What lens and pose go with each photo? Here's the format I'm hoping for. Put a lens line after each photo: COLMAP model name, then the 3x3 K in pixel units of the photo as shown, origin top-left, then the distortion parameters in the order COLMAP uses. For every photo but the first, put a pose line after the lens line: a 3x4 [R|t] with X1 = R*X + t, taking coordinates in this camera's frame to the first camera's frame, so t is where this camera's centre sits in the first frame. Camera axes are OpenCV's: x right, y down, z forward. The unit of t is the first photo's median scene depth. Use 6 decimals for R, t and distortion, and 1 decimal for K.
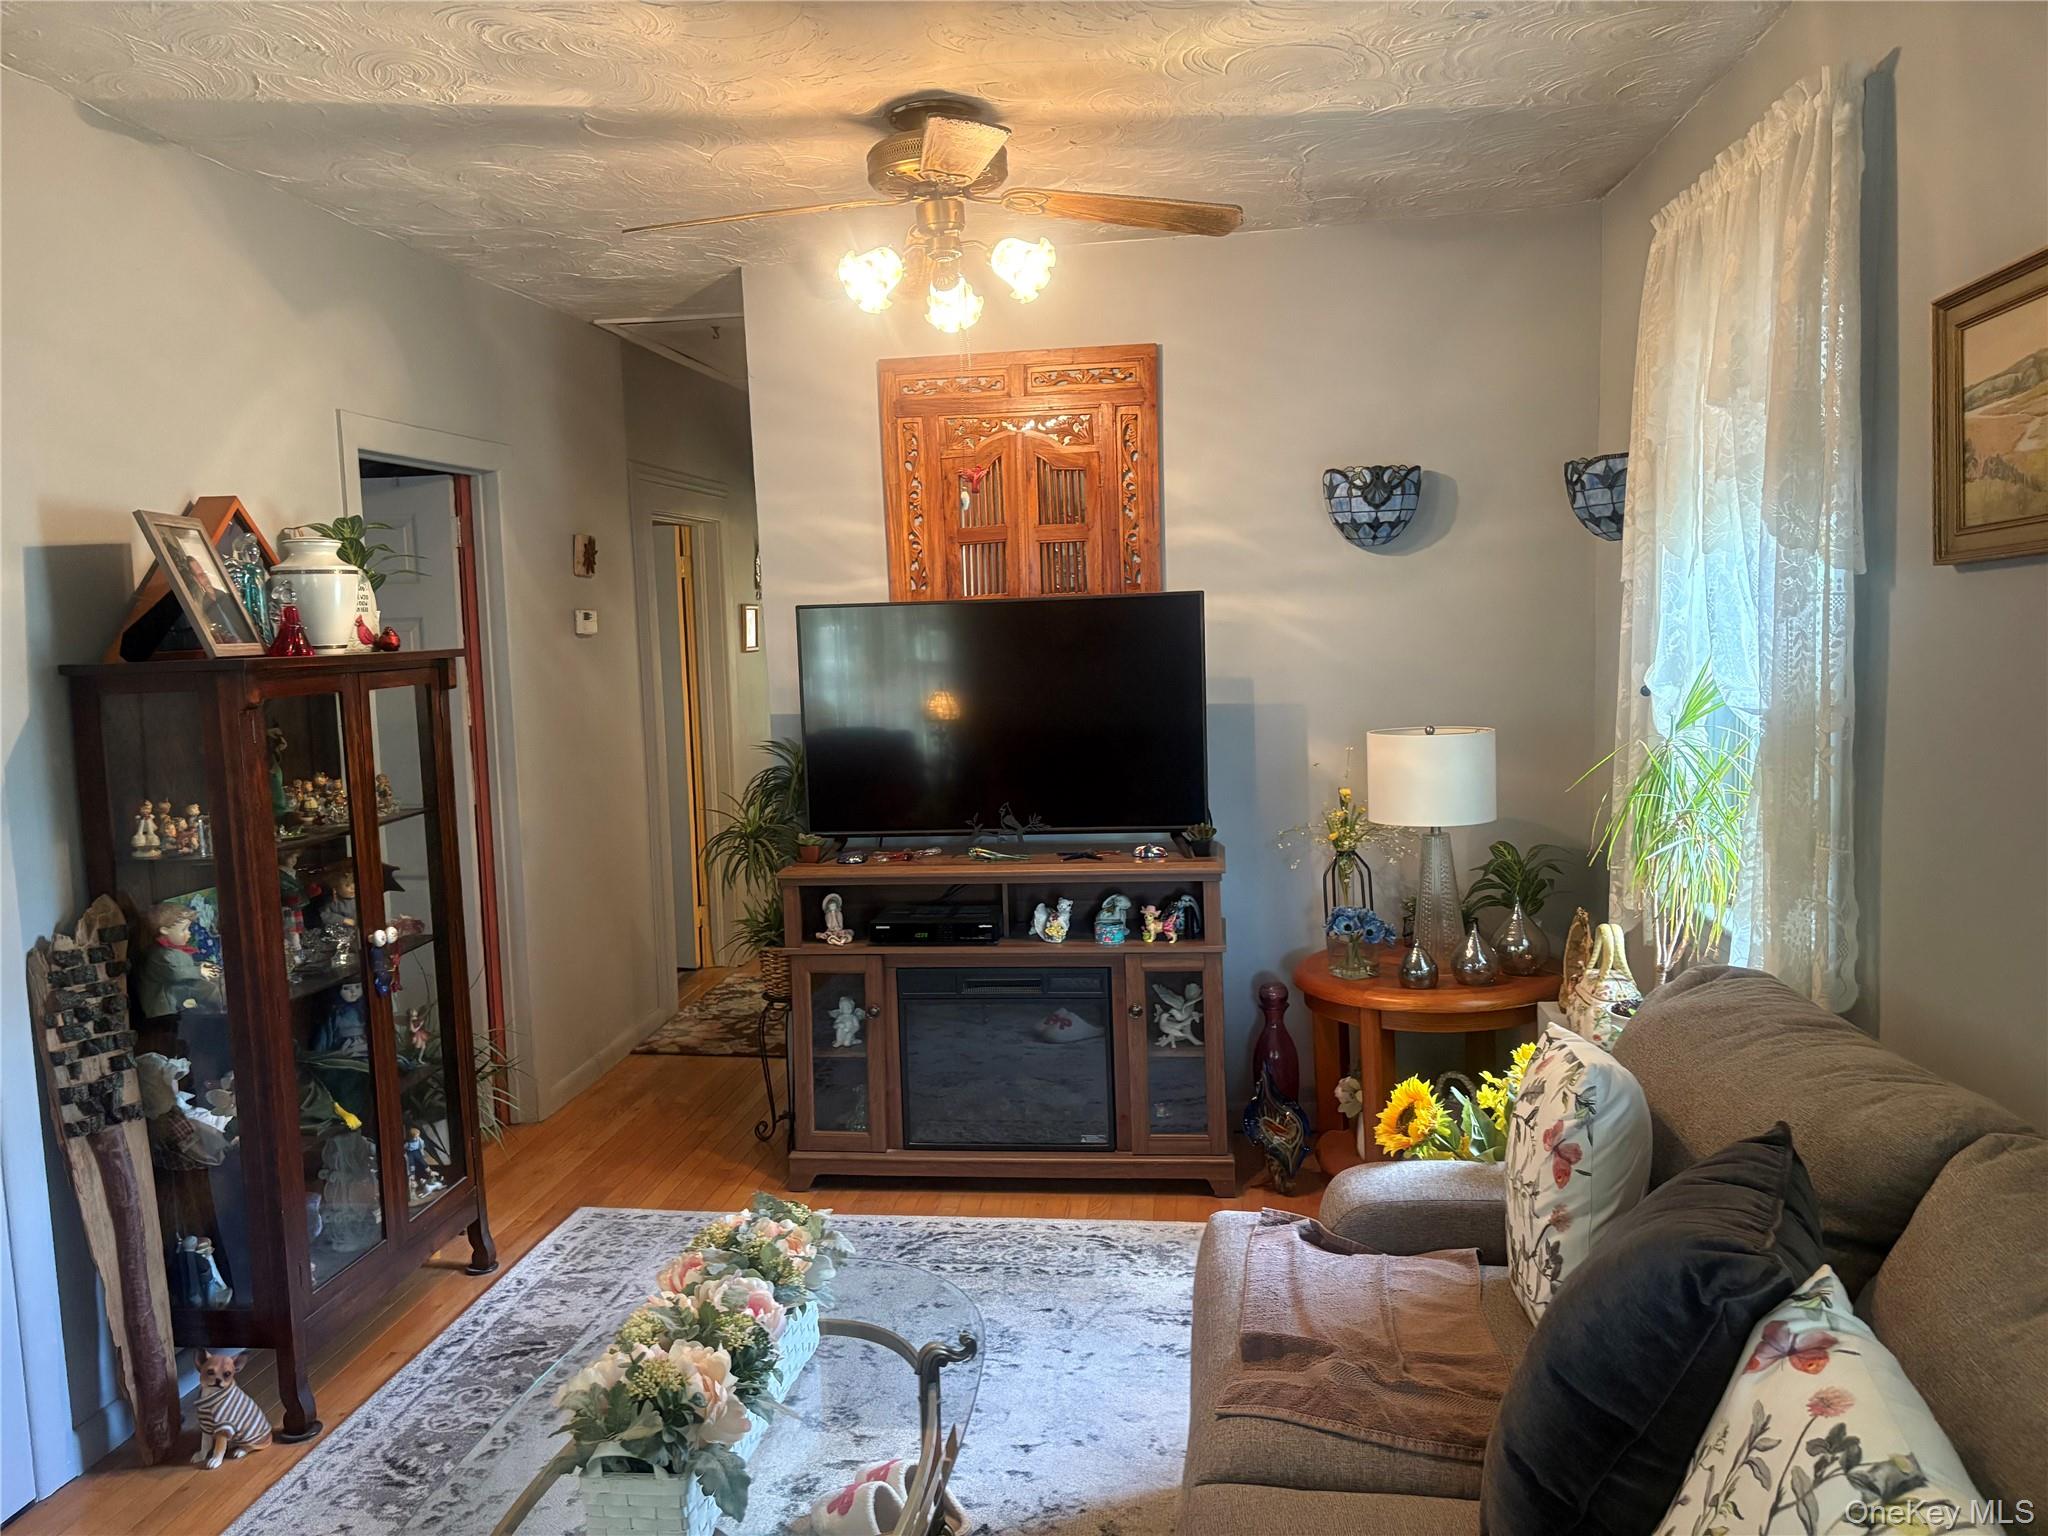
lens RADIAL K [[1550.2, 0, 1022.9], [0, 1550.2, 769.1], [0, 0, 1]] dist [0.057871, -0.059504]
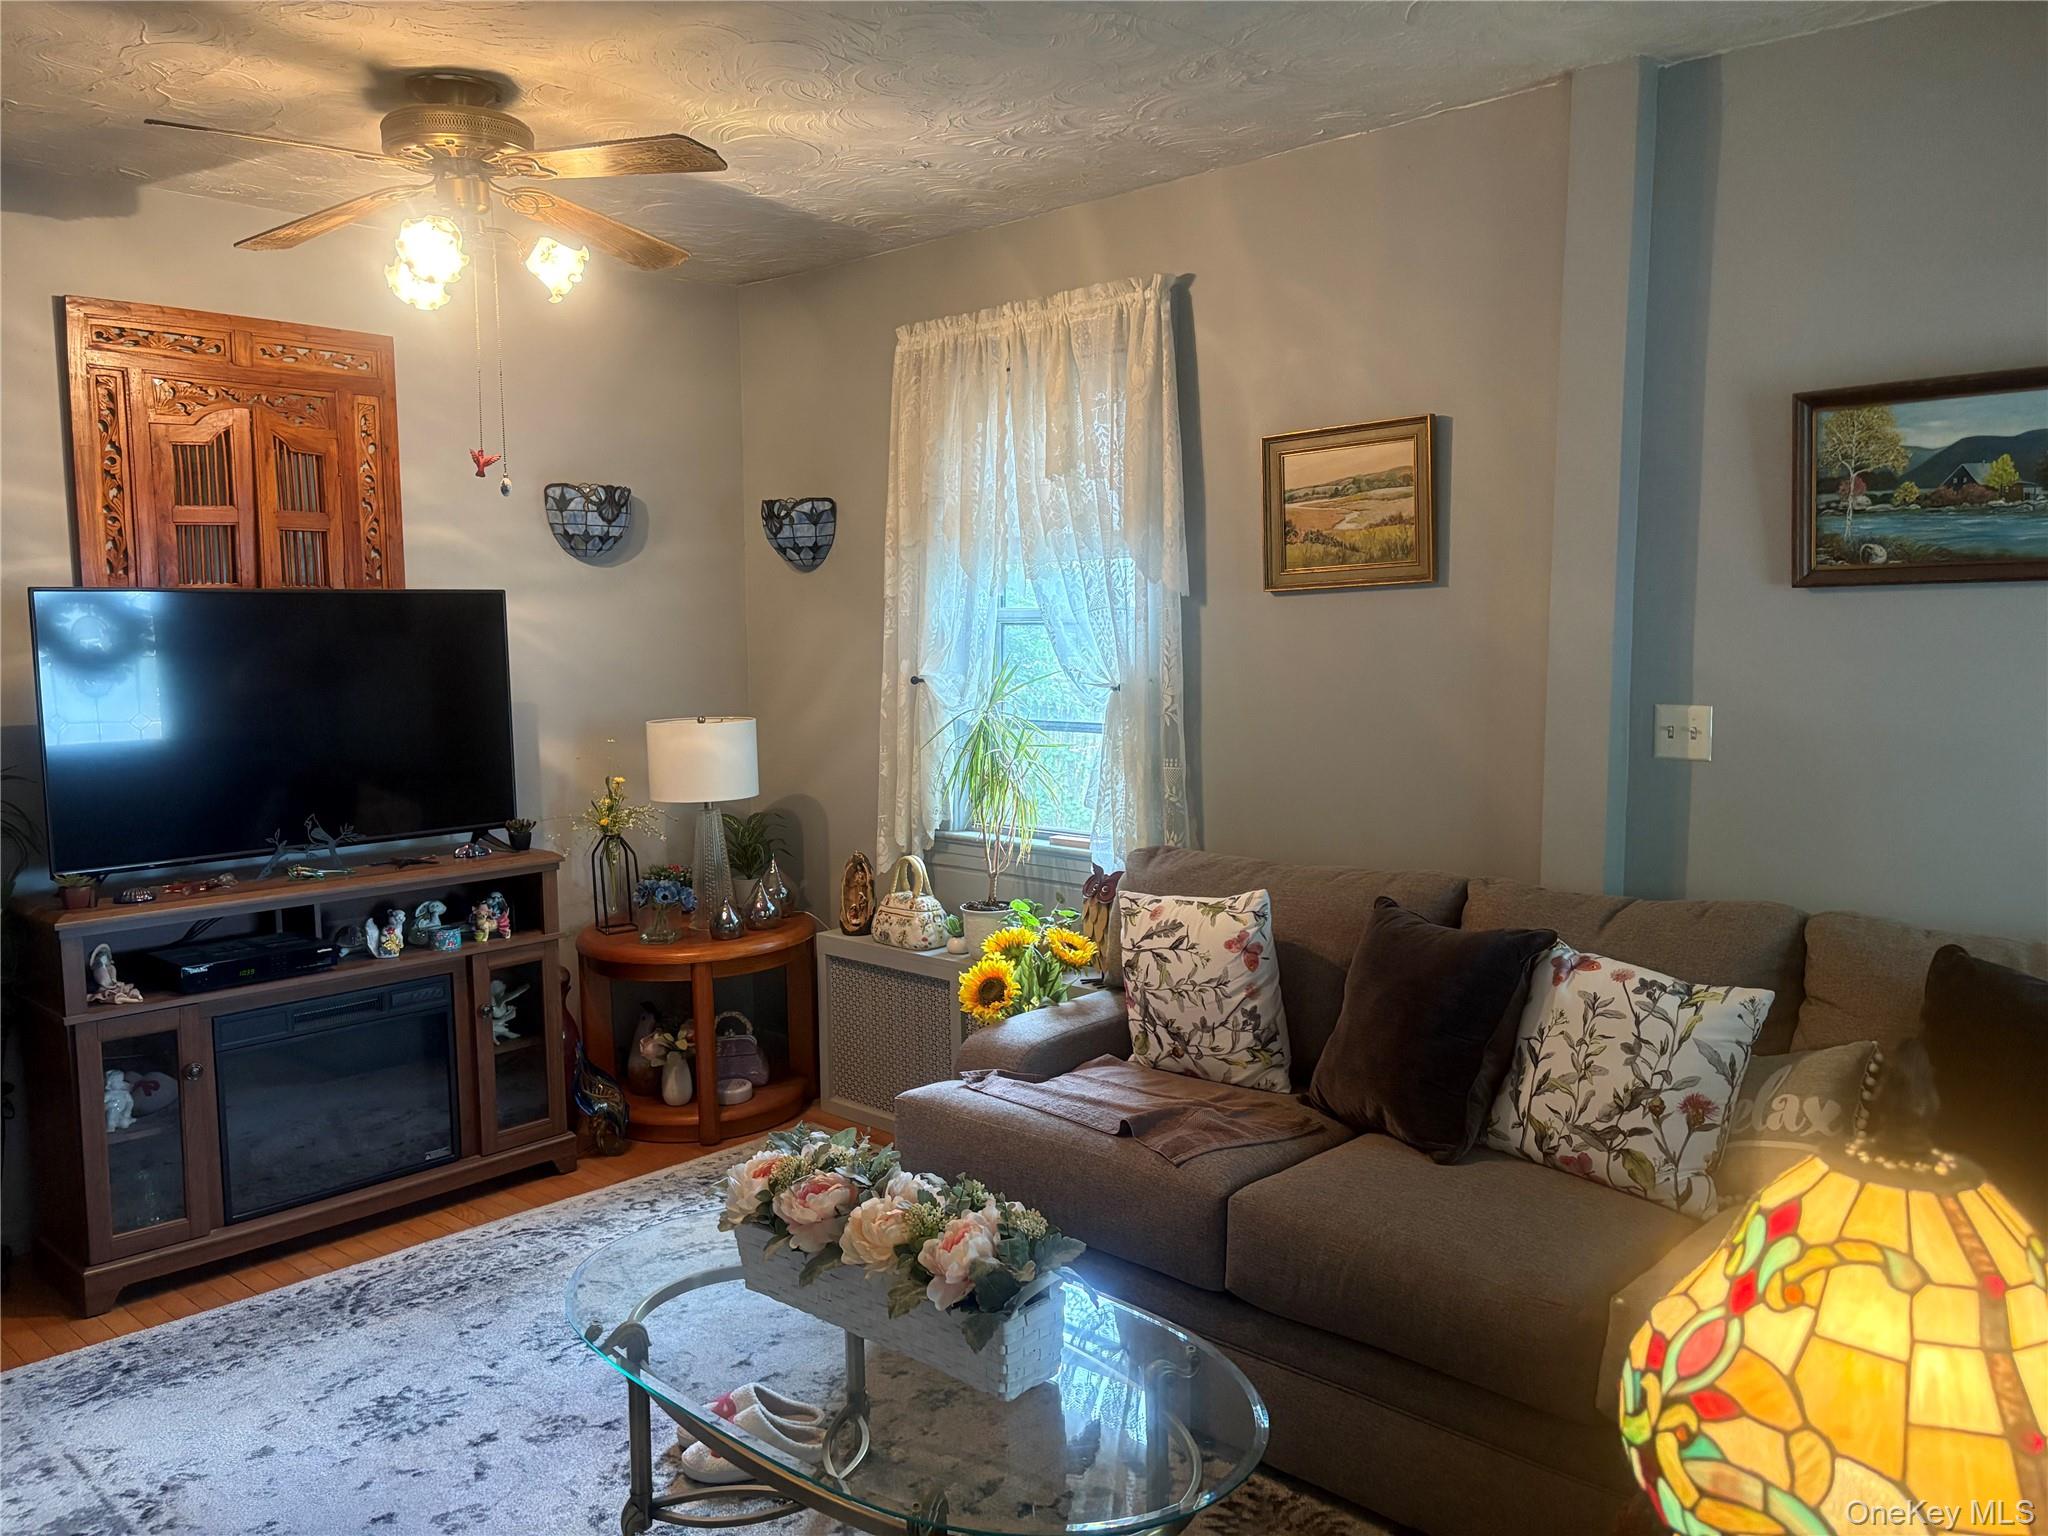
lens RADIAL K [[1550.2, 0, 1024.7], [0, 1550.2, 778.1], [0, 0, 1]] dist [0.057871, -0.059504]
pose [[0.580741, -0.057337, 0.812067, -0.525072], [0.070365, 0.997319, 0.020096, 0.011544], [-0.811042, 0.045470, 0.583218, 0.127975]]
